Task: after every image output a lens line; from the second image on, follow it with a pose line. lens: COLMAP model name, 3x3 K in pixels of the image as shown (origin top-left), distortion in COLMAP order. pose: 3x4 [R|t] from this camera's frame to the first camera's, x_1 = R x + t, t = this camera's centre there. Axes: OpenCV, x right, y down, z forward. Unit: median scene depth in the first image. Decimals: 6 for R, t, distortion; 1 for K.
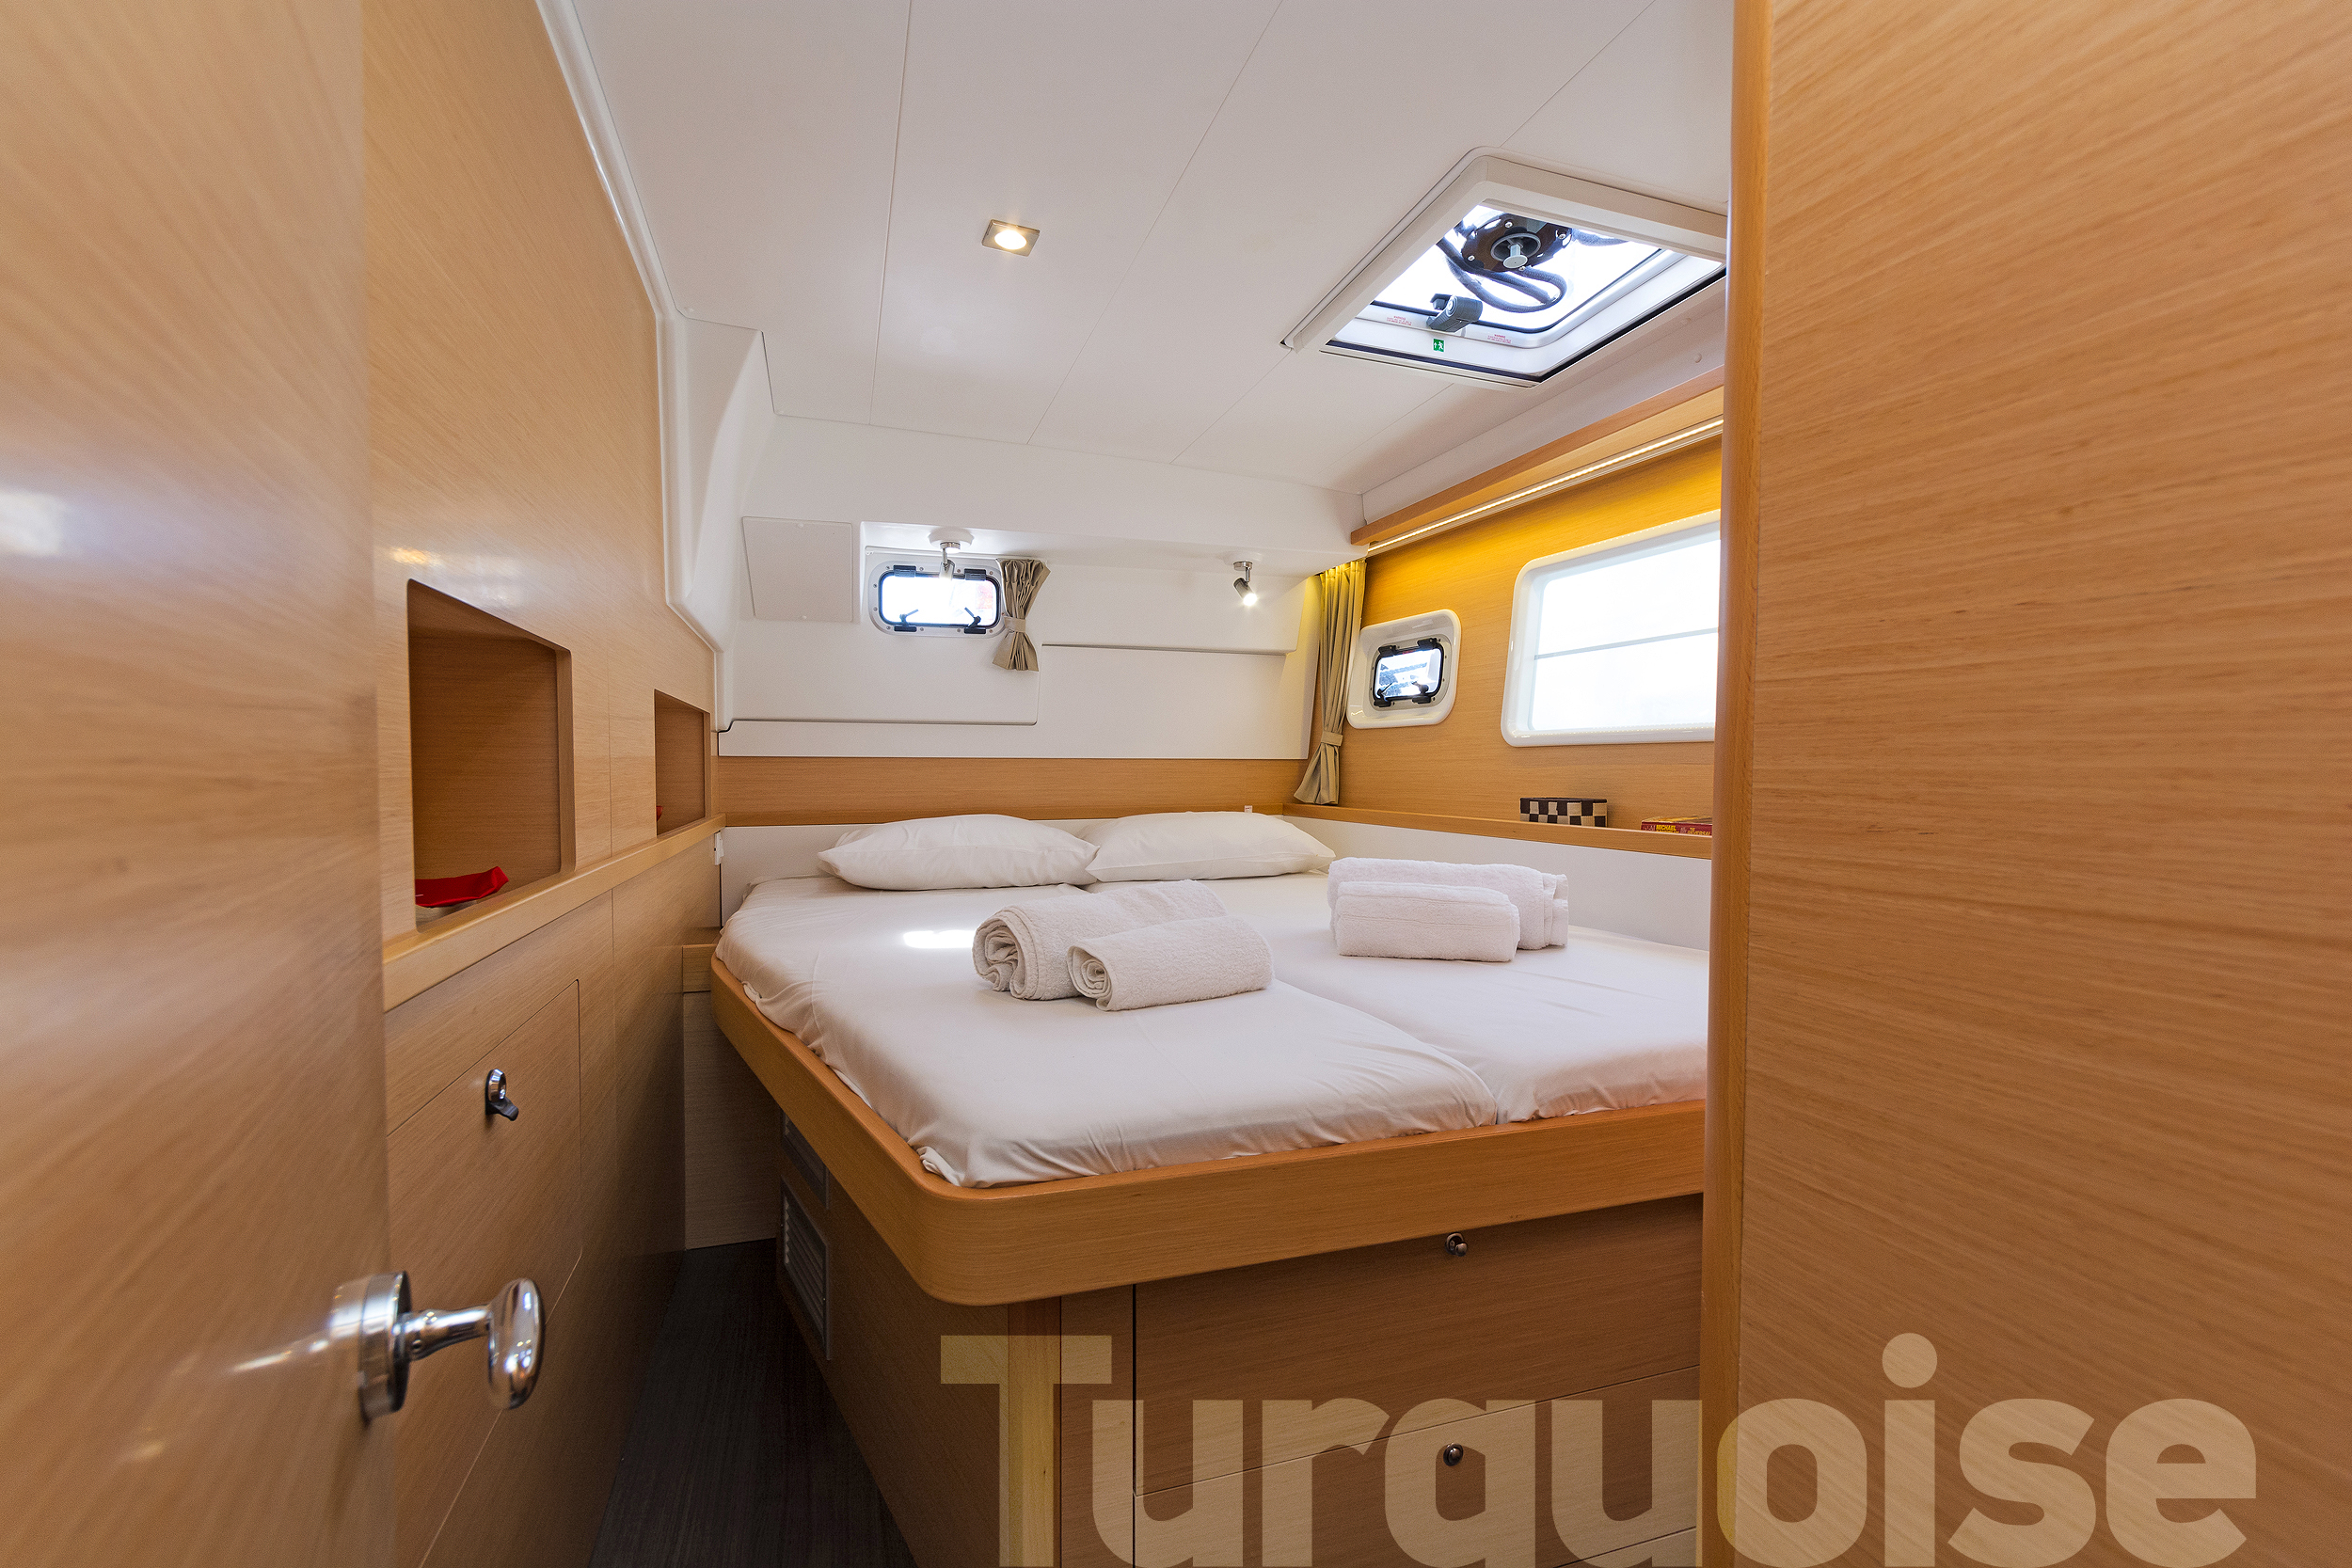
lens RADIAL K [[1044.7, 0, 1182.8], [0, 1044.7, 806.1], [0, 0, 1]] dist [0.004237, 0.000239]
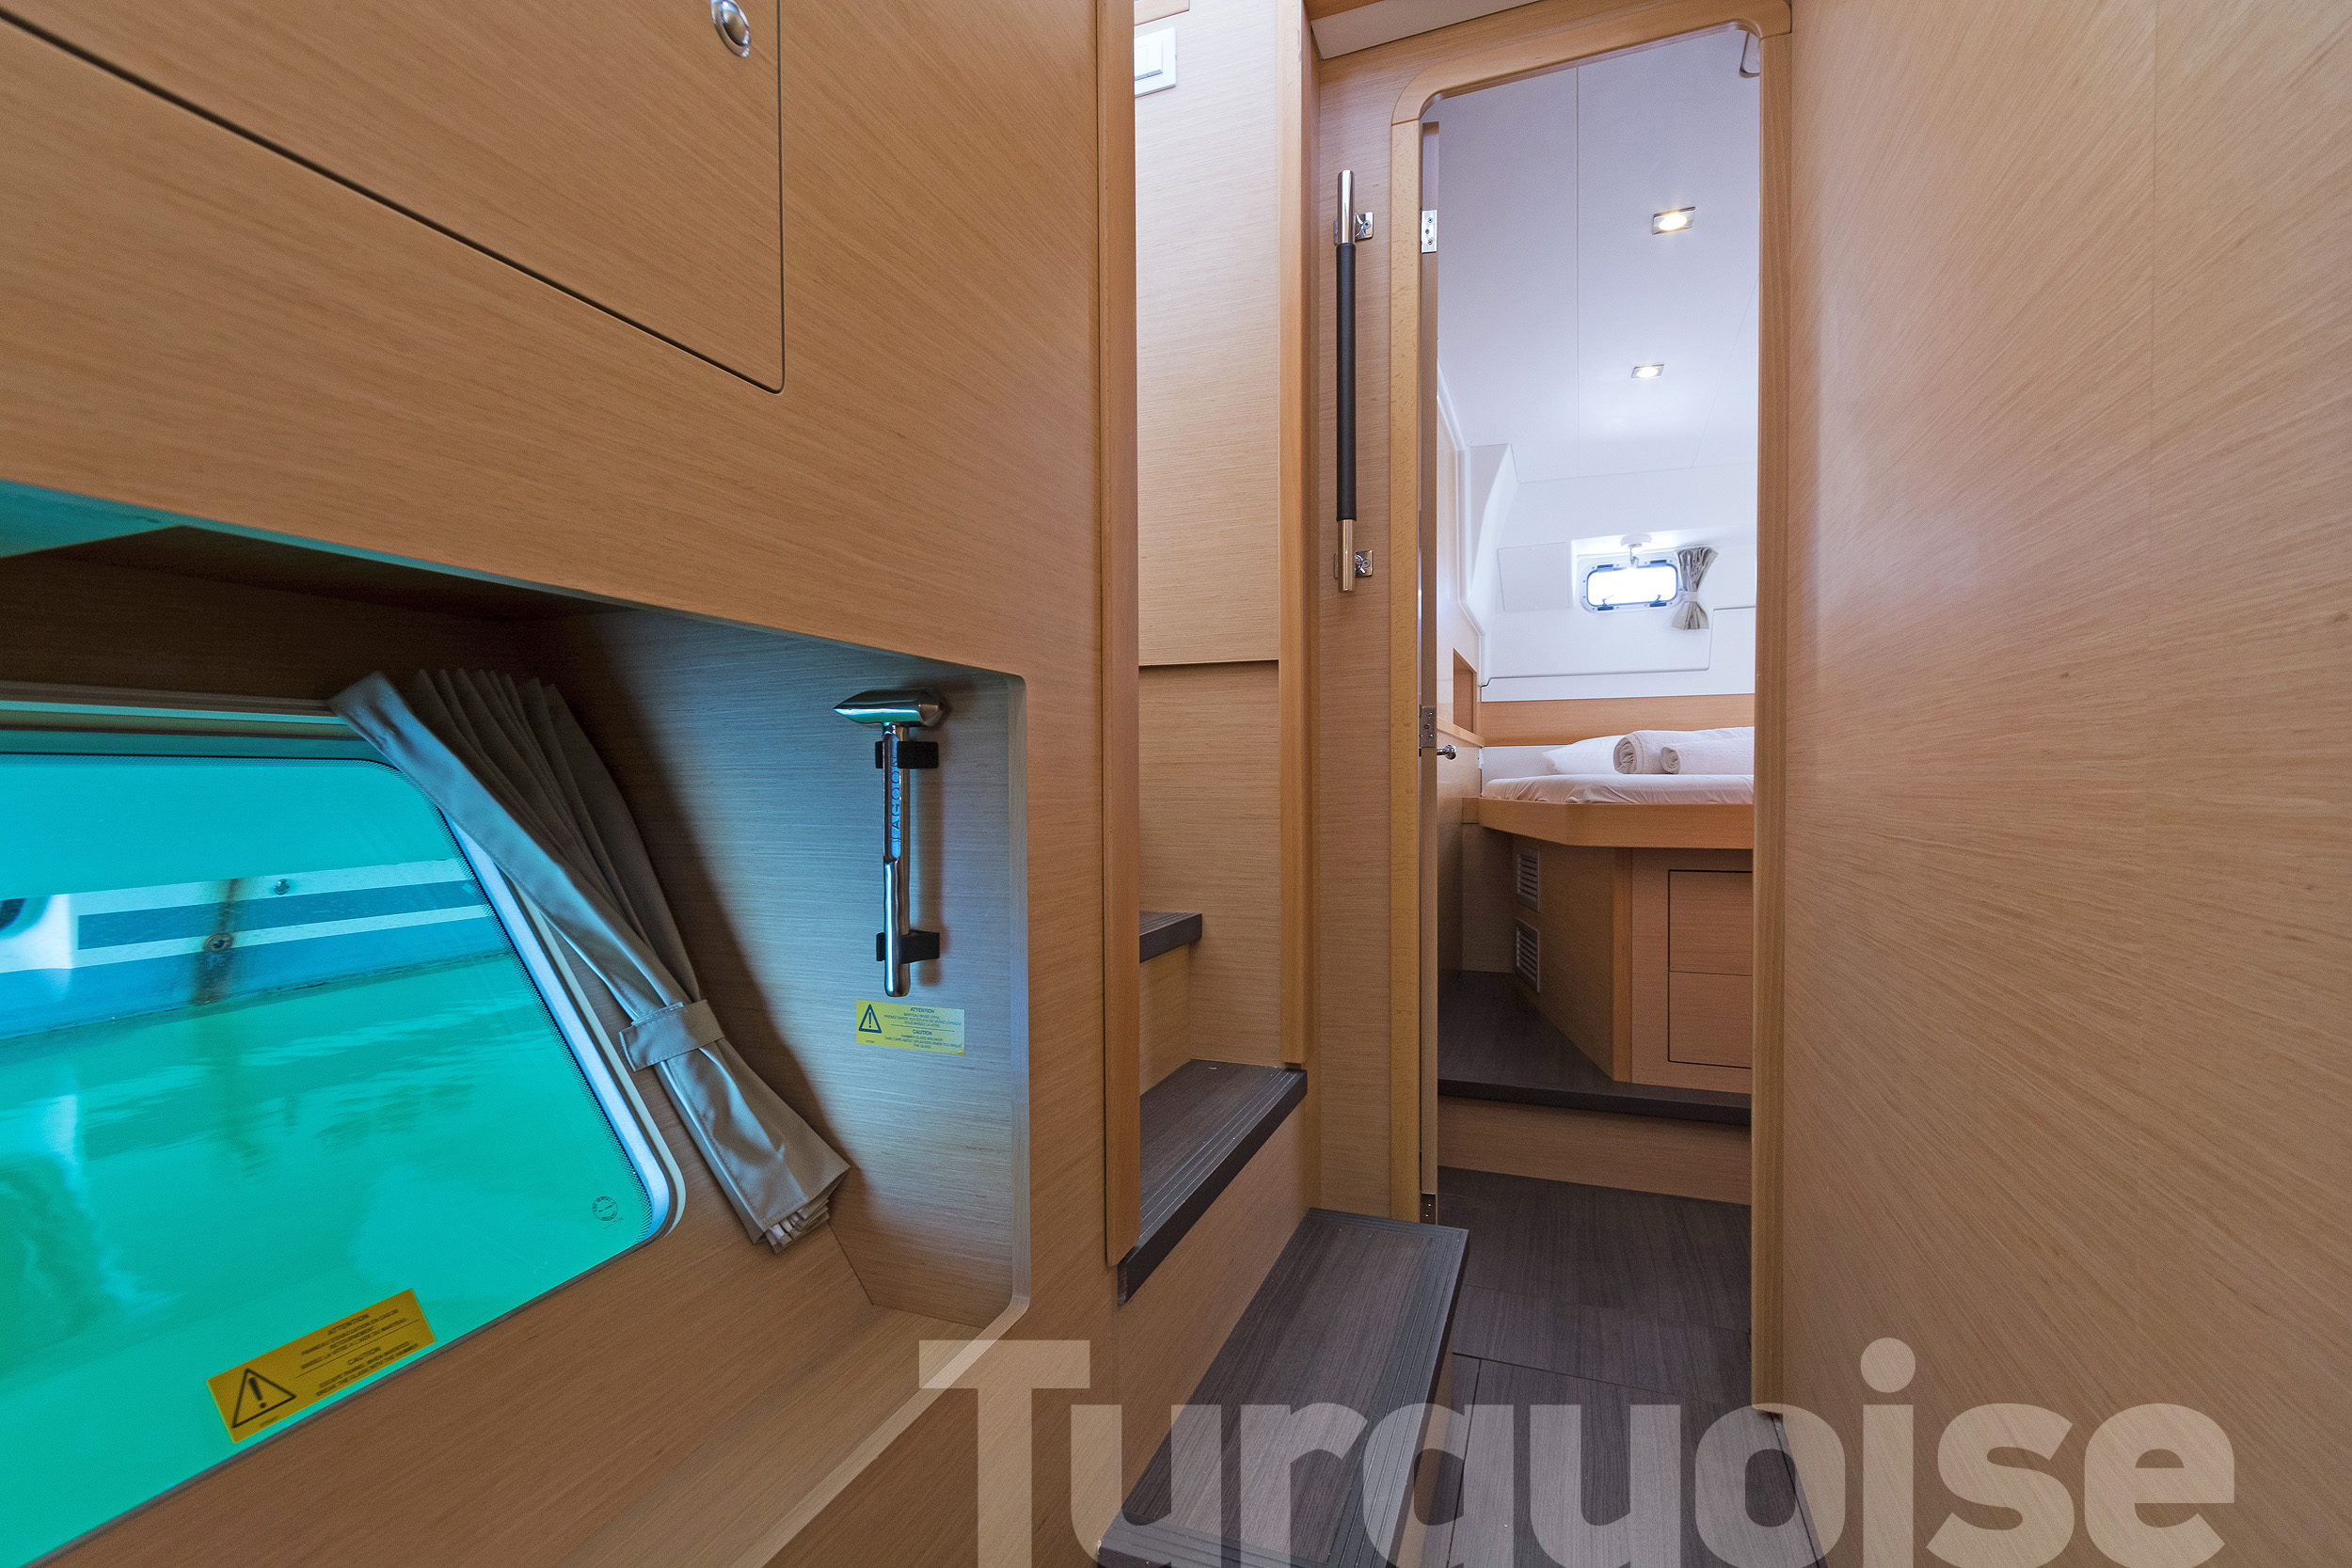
lens RADIAL K [[1044.7, 0, 1182.8], [0, 1044.7, 806.1], [0, 0, 1]] dist [0.004237, 0.000239]
pose [[0.776392, 0.004244, -0.630236, 0.200882], [-0.011363, 0.999909, -0.007264, 0.125448], [0.630148, 0.012801, 0.776370, -0.505159]]
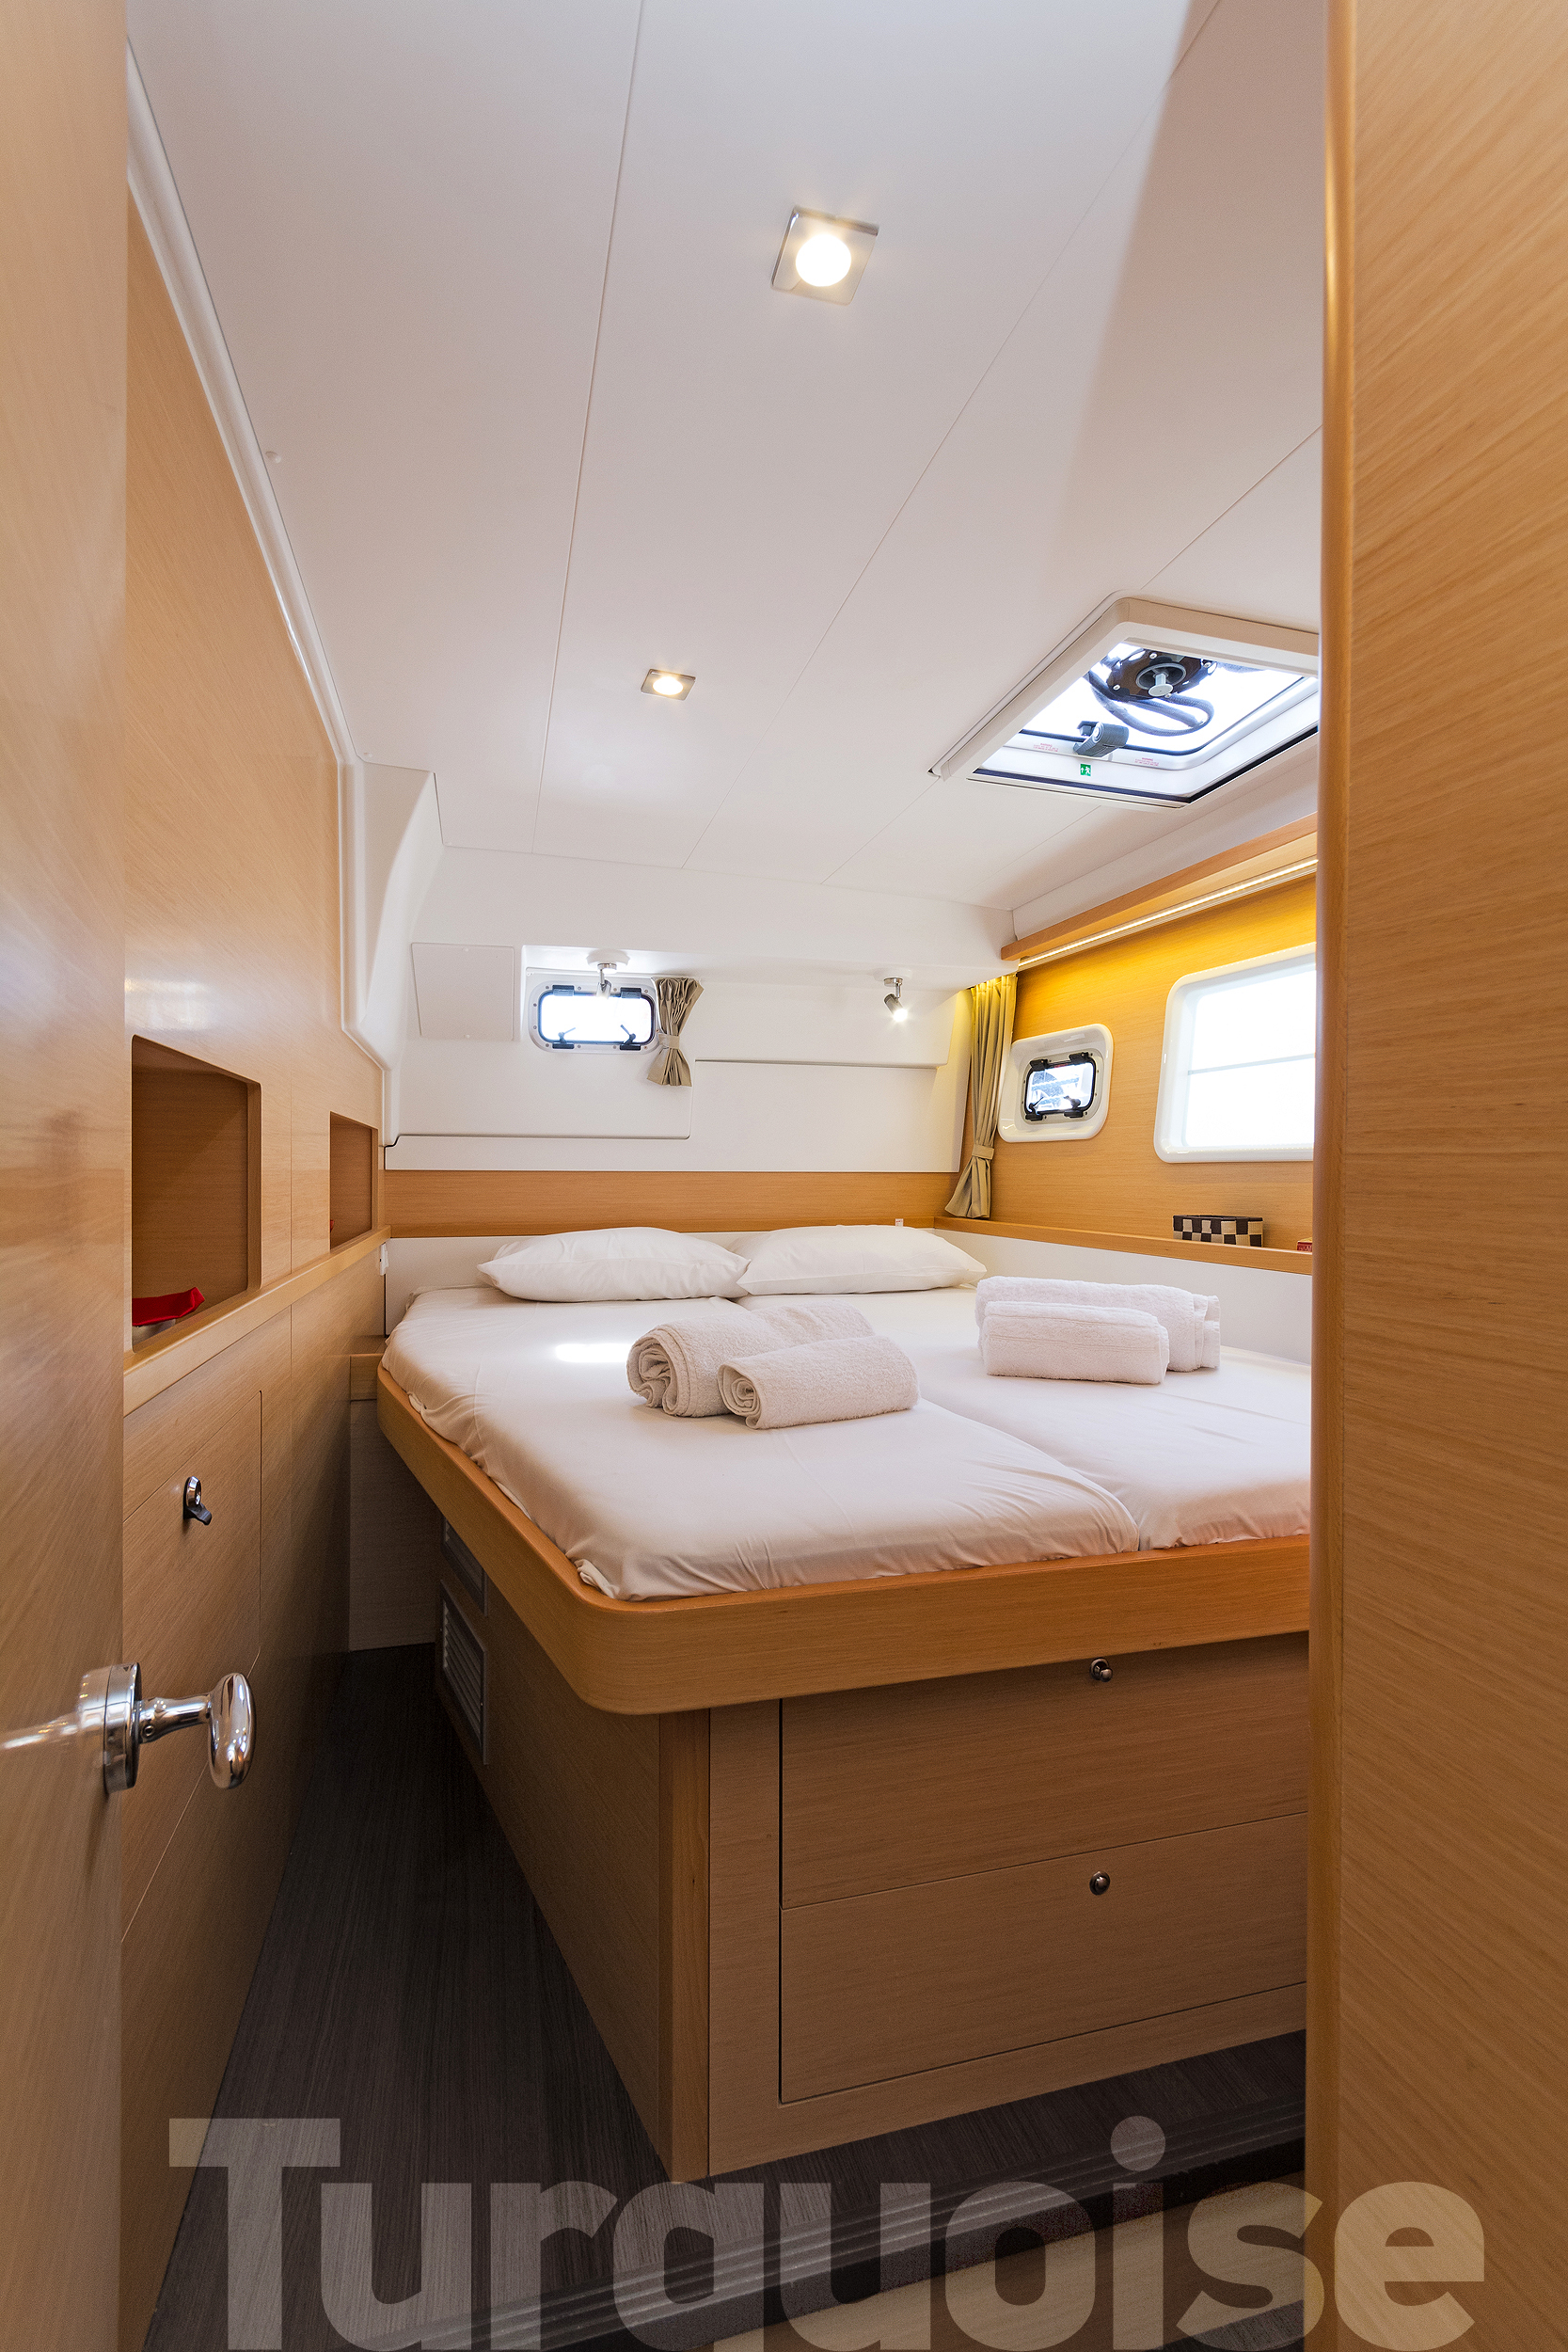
lens RADIAL K [[1055.4, 0, 767.5], [0, 1055.4, 1177.5], [0, 0, 1]] dist [0.002041, 0.000458]
pose [[0.997916, 0.002058, -0.064496, 0.002609], [-0.004104, 0.999492, -0.031608, -0.008831], [0.064398, 0.031807, 0.997417, -0.020849]]
